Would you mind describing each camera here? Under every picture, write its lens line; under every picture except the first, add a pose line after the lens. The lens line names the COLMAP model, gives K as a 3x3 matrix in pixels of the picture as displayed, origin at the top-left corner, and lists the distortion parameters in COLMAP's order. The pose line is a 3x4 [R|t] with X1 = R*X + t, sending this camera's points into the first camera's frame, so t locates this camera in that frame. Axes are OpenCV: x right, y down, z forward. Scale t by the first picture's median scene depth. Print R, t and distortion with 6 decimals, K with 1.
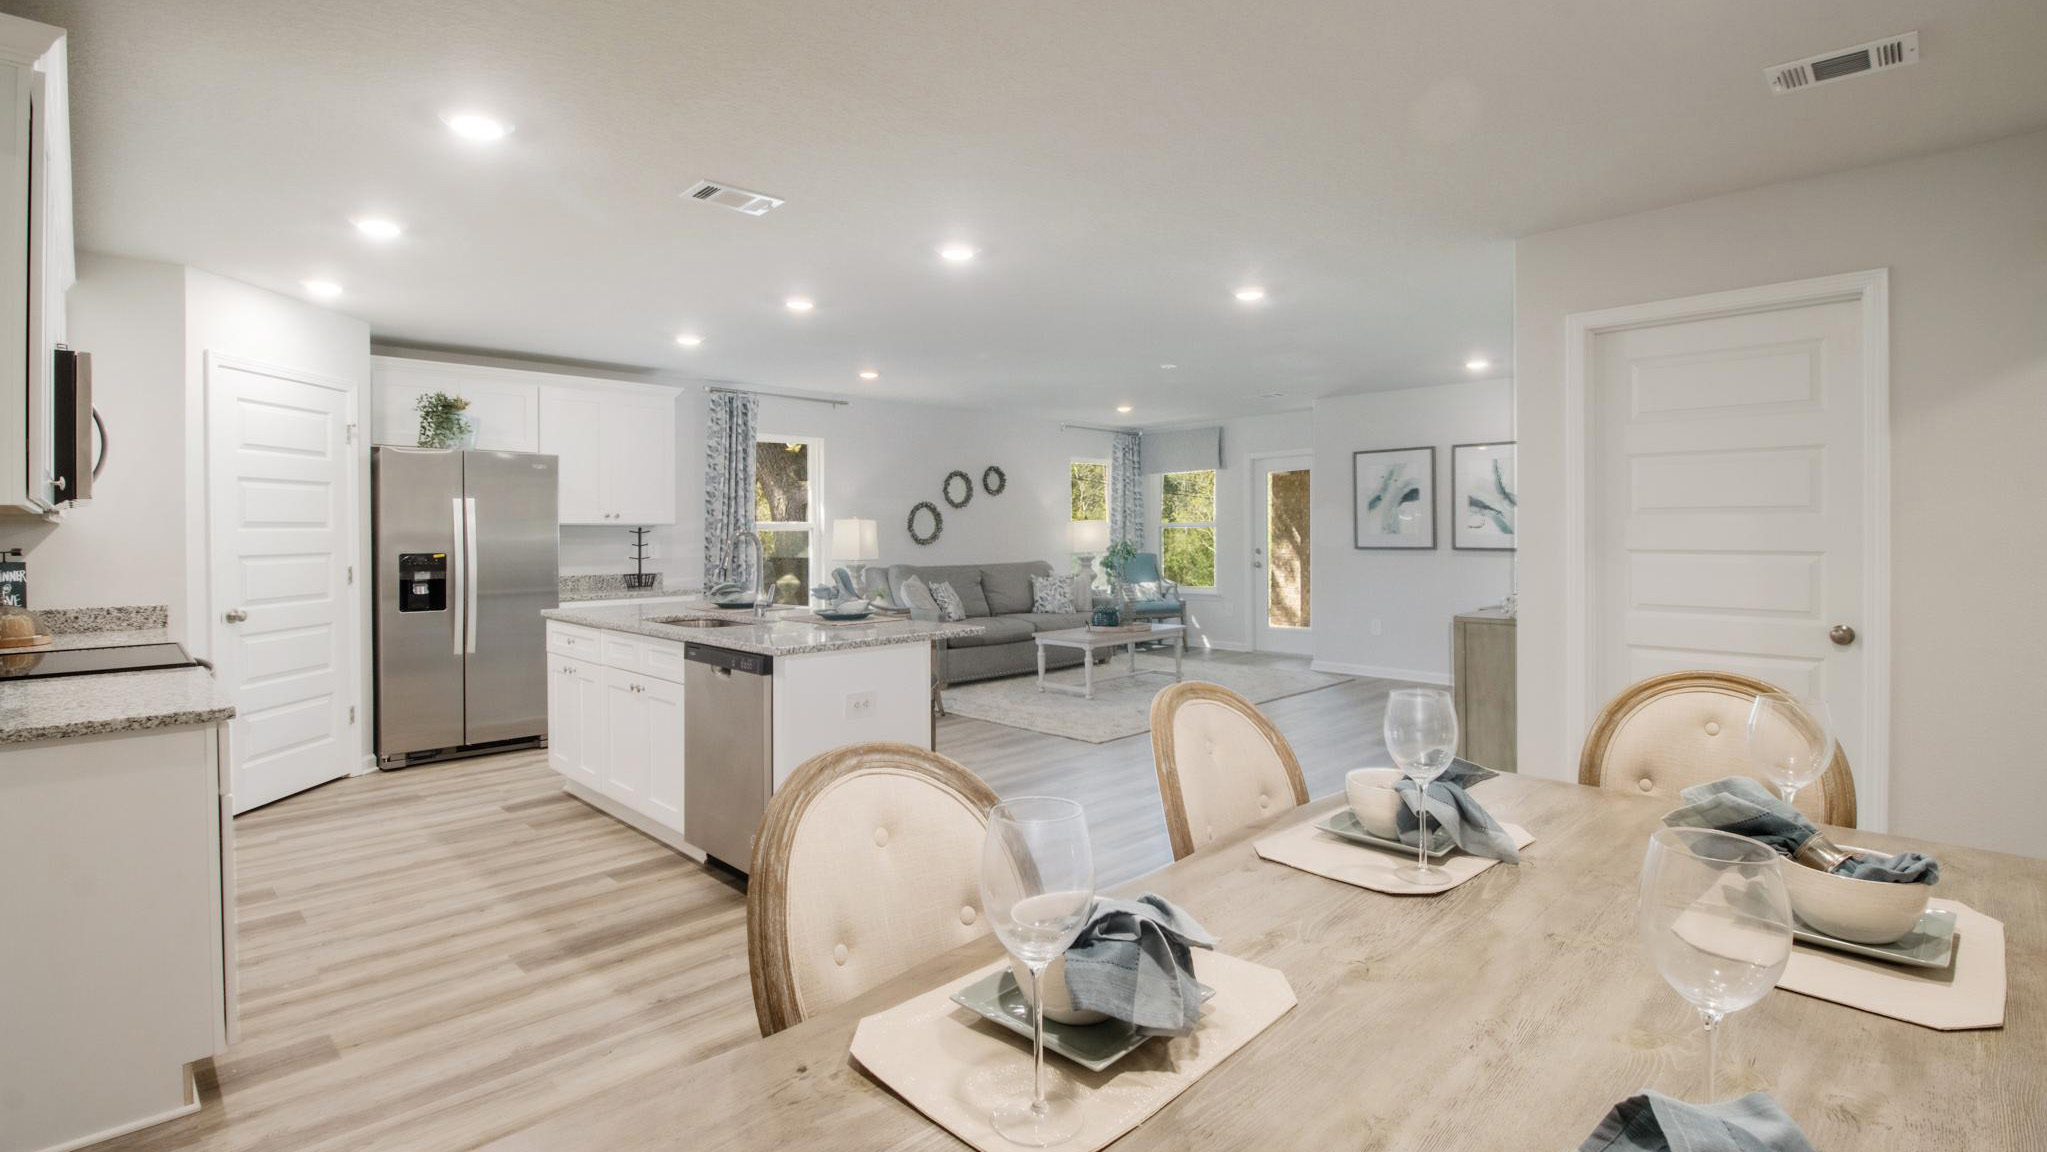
lens RADIAL K [[971.4, 0, 1016.2], [0, 971.4, 549.3], [0, 0, 1]] dist [-0.002026, -0.001128]
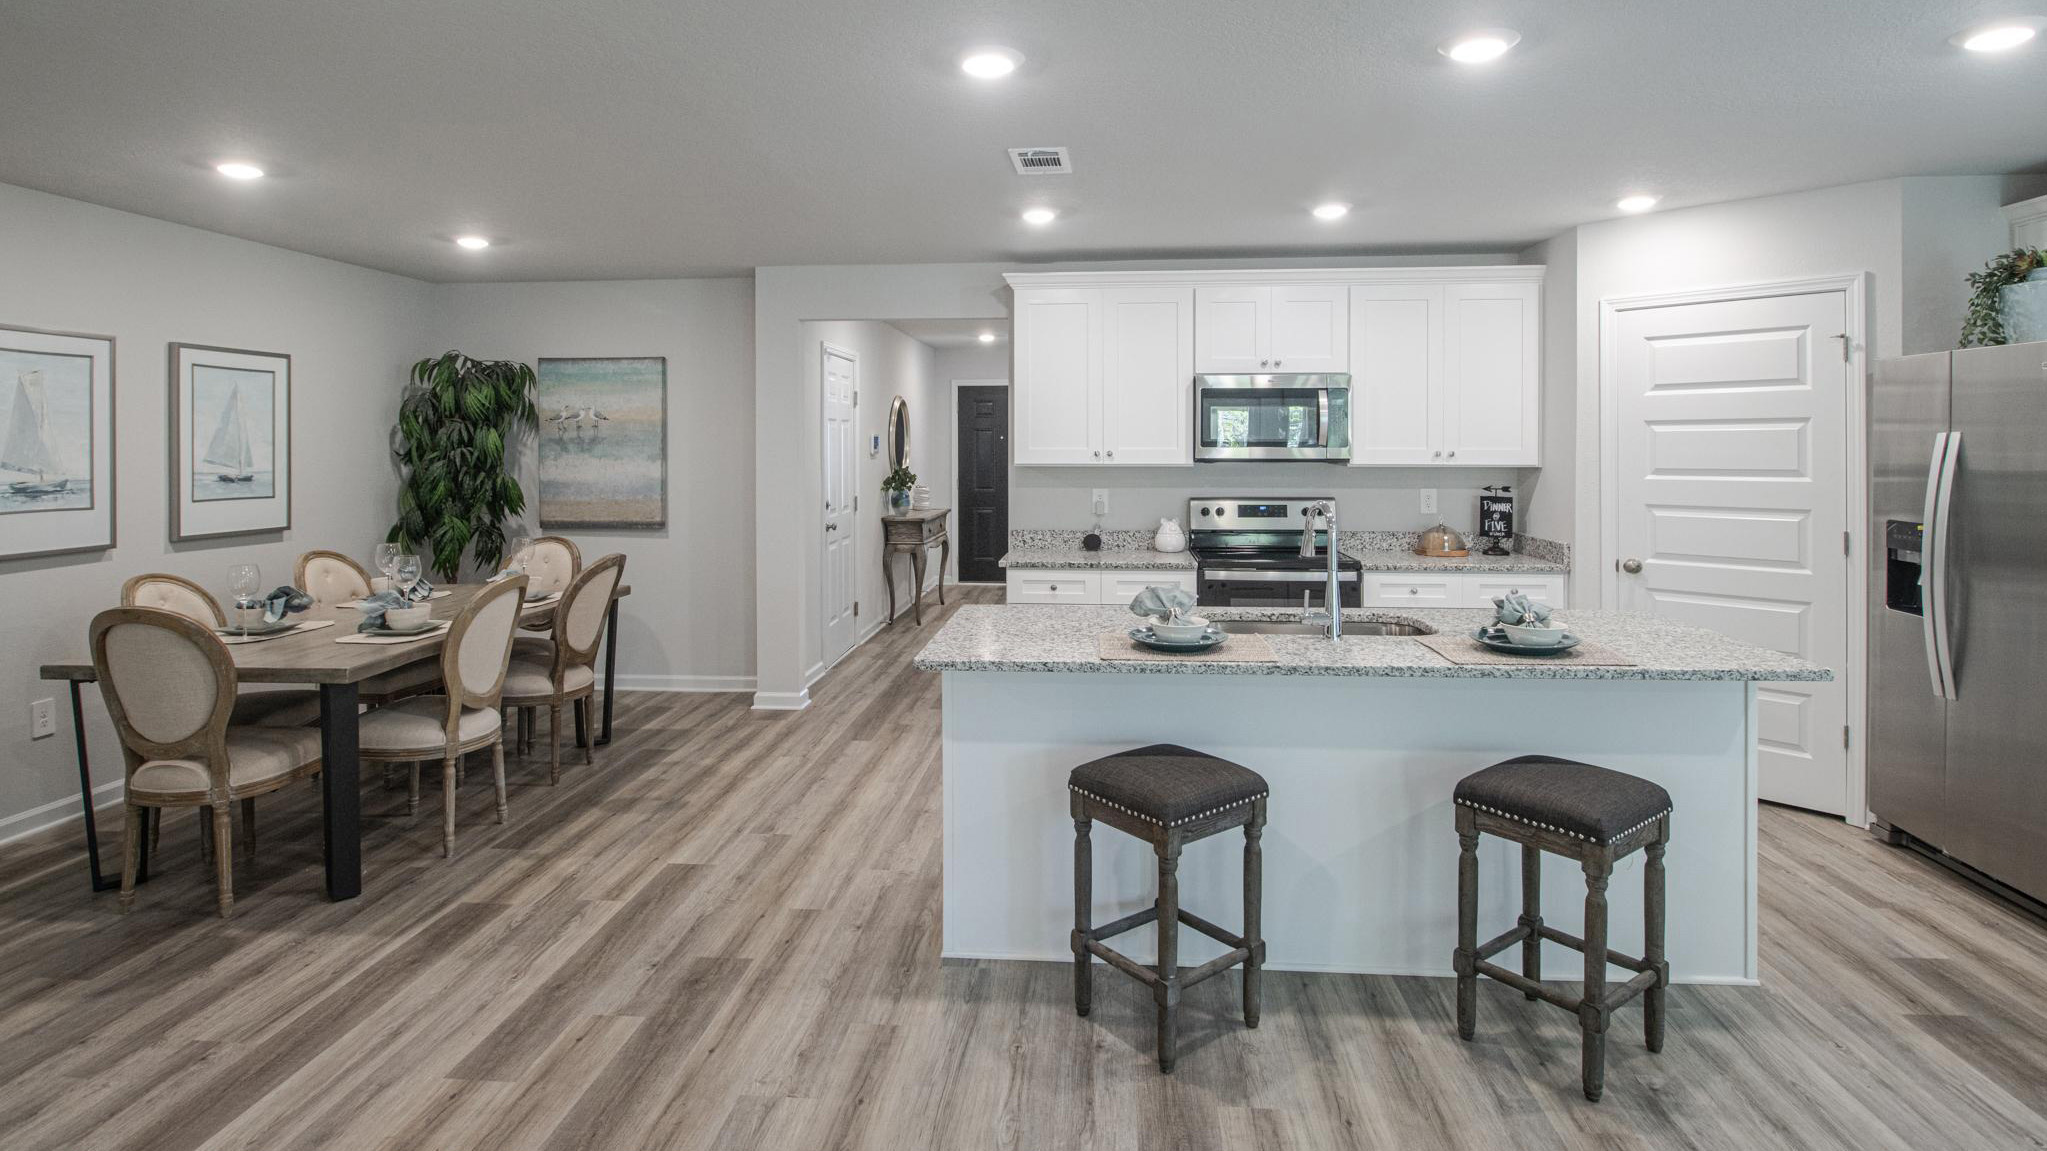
lens RADIAL K [[1005.2, 0, 1023.9], [0, 1005.2, 444.7], [0, 0, 1]] dist [-0.021093, -0.001112]
pose [[-0.747259, 0.012436, -0.664417, 0.192337], [-0.002685, 0.999760, 0.021733, -0.045840], [0.664528, 0.018025, -0.747046, 0.850355]]
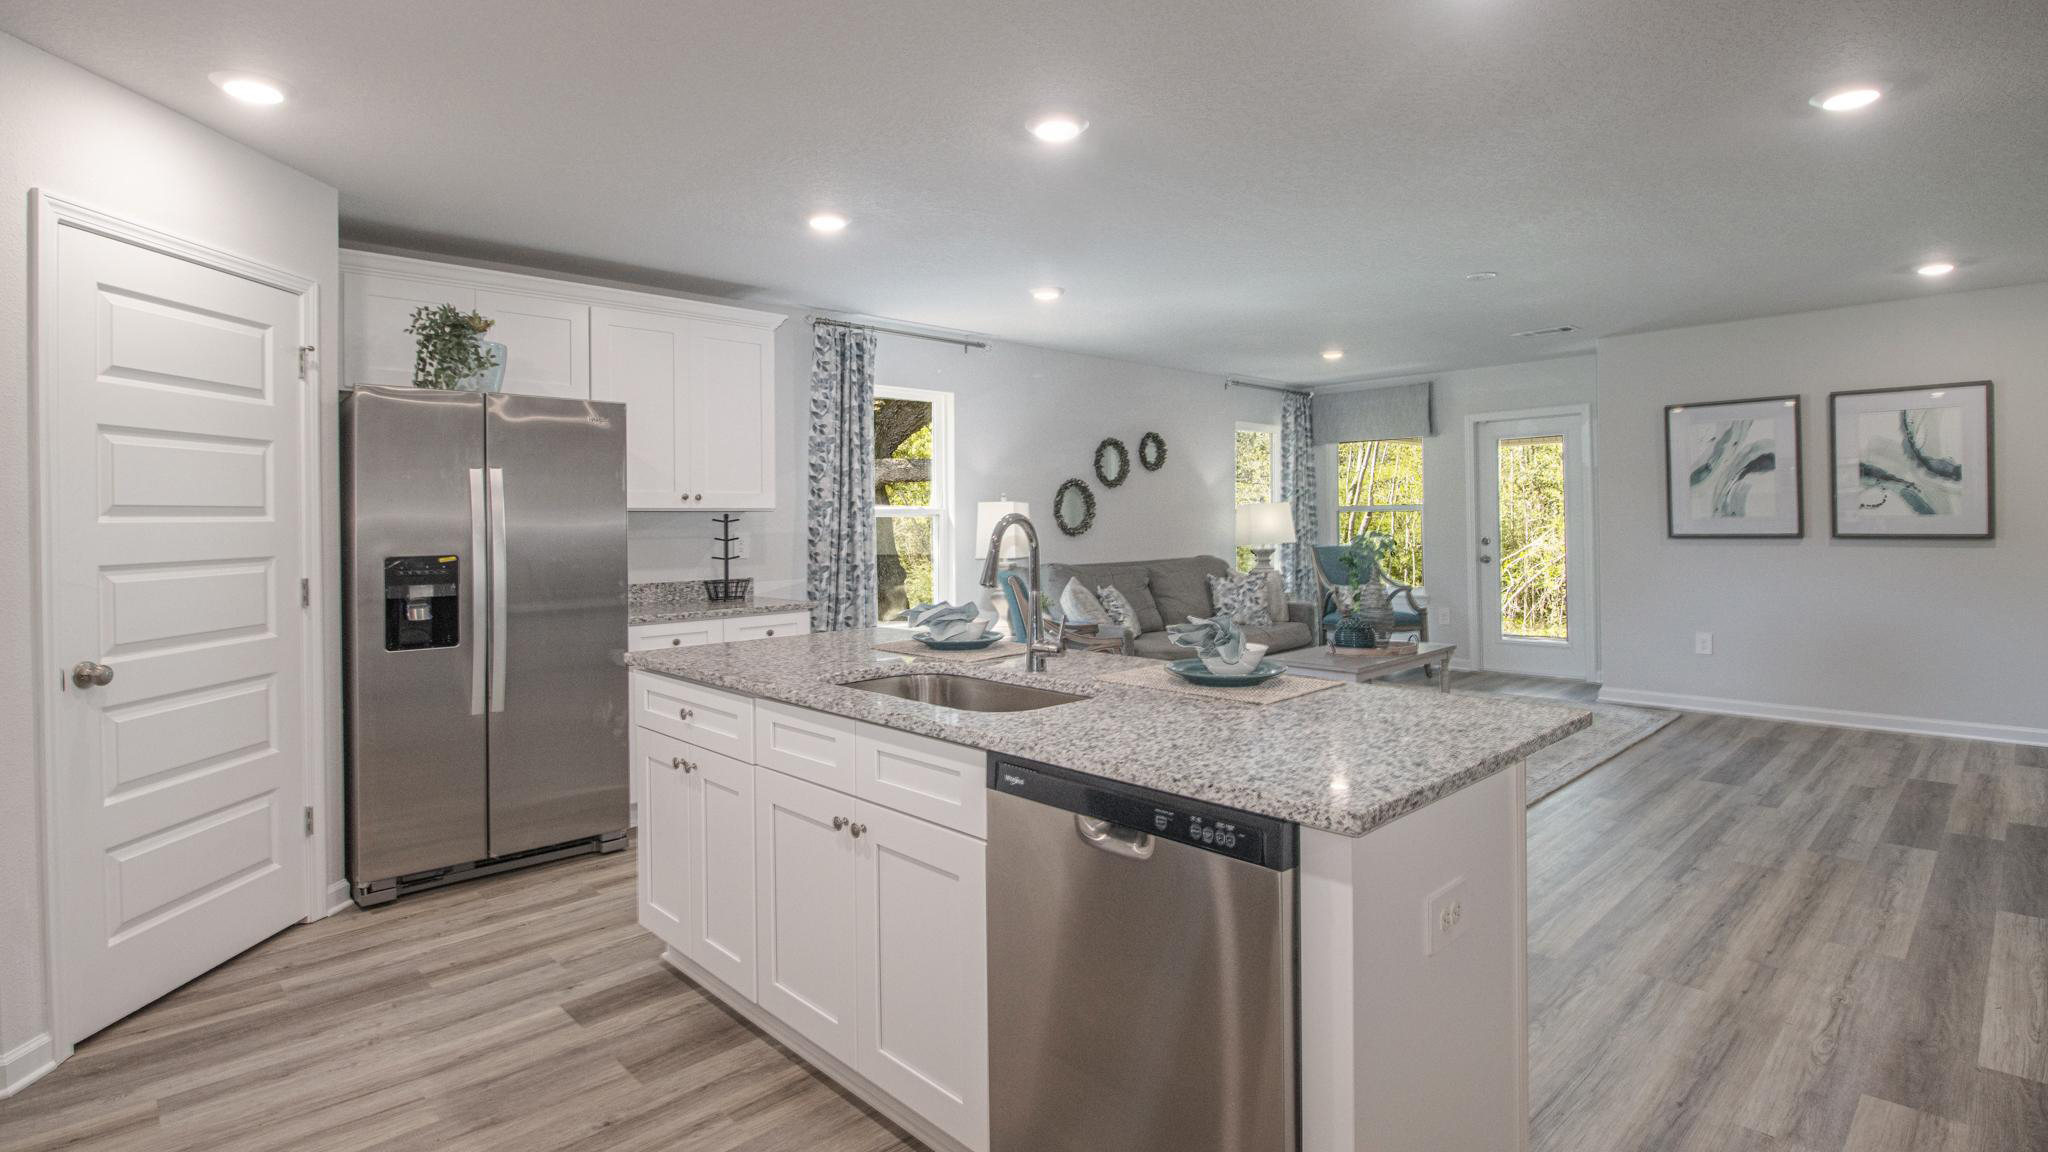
lens RADIAL K [[1005.4, 0, 1006.1], [0, 1005.4, 532.2], [0, 0, 1]] dist [0.003262, -0.011988]
pose [[0.999841, -0.006707, -0.016548, -0.173384], [0.006602, 0.999958, -0.006428, -0.003428], [0.016591, 0.006318, 0.999842, 0.277437]]
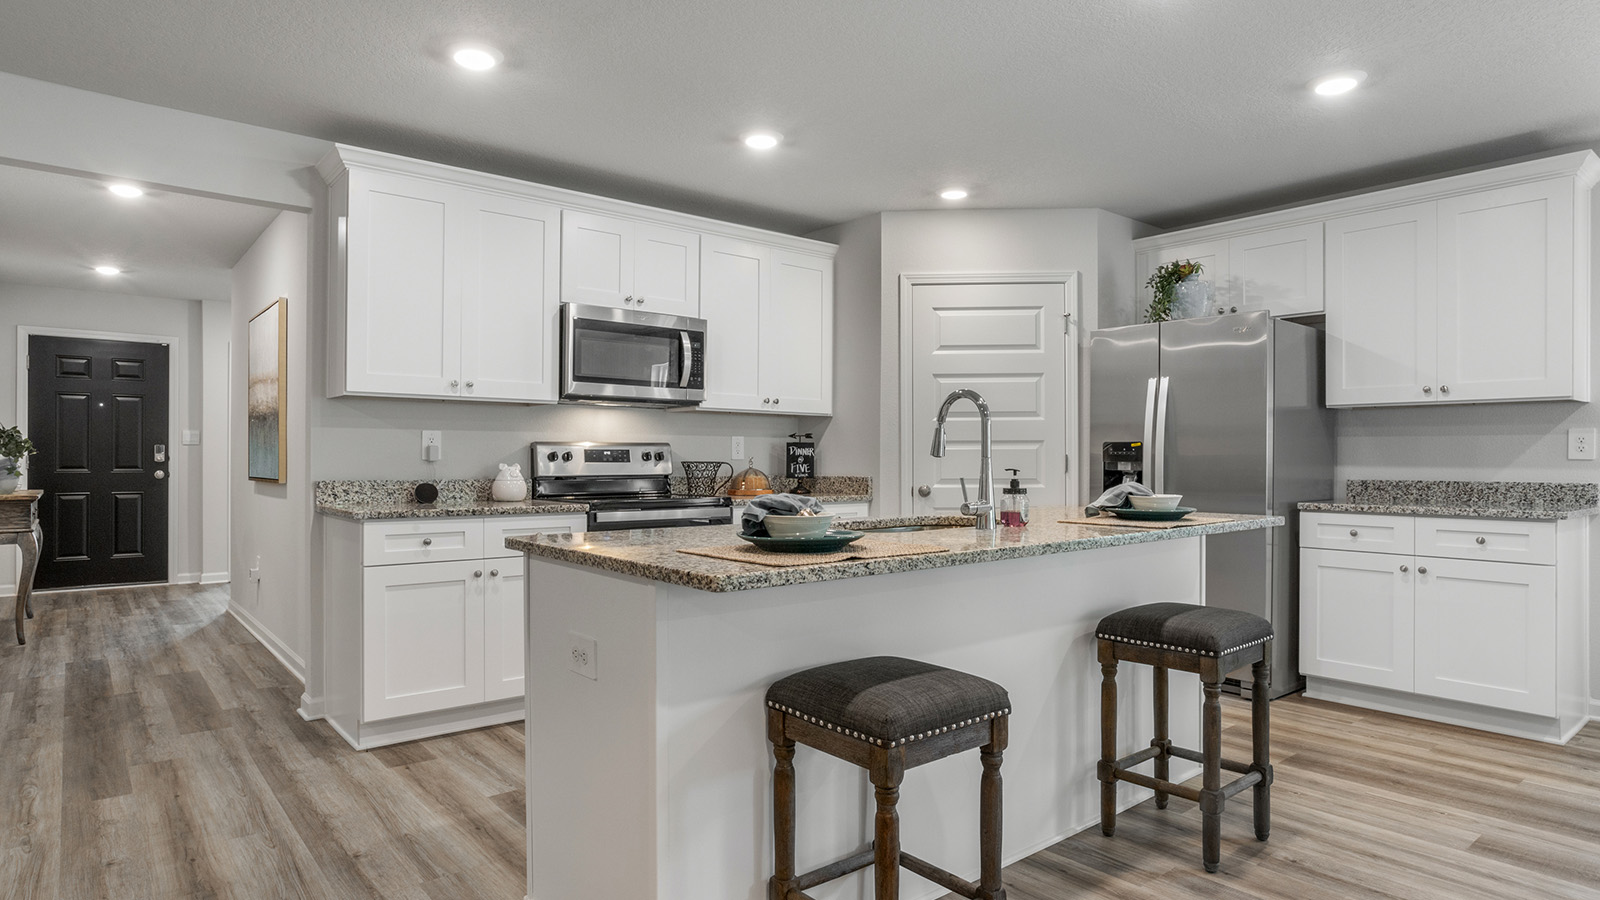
lens RADIAL K [[918.0, 0, 816.1], [0, 918.0, 452.6], [0, 0, 1]] dist [-0.033333, 0.027538]
pose [[-0.077976, 0.001712, -0.996954, 0.210737], [-0.019952, 0.999796, 0.003278, 0.013366], [0.996756, 0.020147, -0.077926, 0.604003]]
